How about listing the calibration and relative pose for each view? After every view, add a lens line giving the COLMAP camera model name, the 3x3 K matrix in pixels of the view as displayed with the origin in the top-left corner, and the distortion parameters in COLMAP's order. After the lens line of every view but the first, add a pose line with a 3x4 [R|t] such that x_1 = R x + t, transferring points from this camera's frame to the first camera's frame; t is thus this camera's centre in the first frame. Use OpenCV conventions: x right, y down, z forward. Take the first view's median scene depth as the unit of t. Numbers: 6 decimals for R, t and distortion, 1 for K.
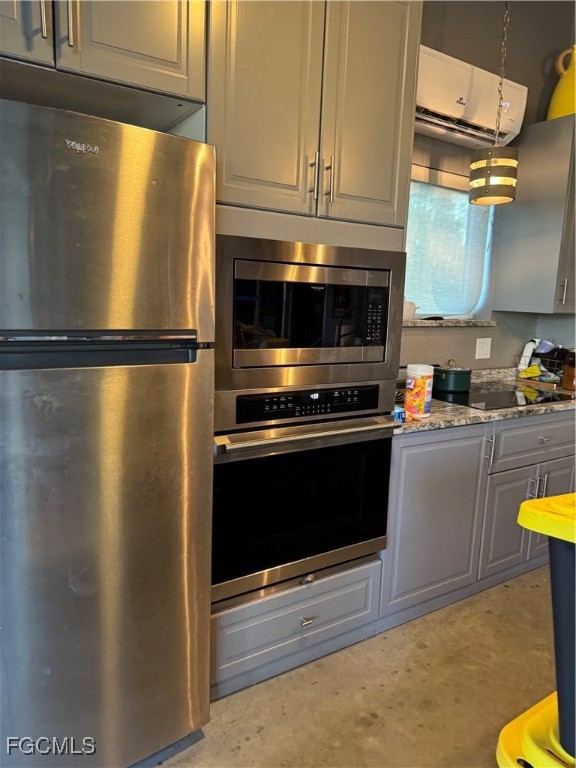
lens RADIAL K [[525.6, 0, 288.3], [0, 525.6, 391.4], [0, 0, 1]] dist [0.150061, -0.183719]
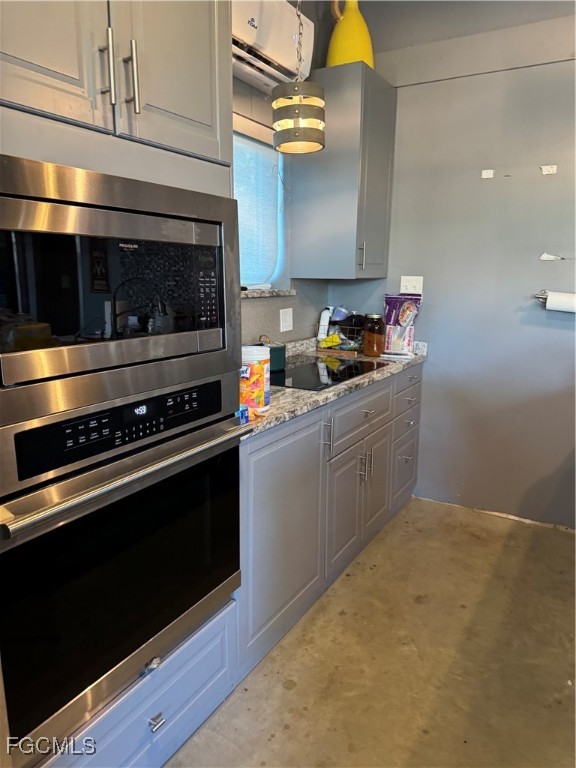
lens RADIAL K [[539.3, 0, 288.4], [0, 539.3, 381.4], [0, 0, 1]] dist [0.130135, -0.207624]
pose [[0.897942, -0.118728, 0.423798, -0.056720], [0.106457, 0.992924, 0.052611, -0.035759], [-0.427045, -0.002125, 0.904228, 0.240549]]
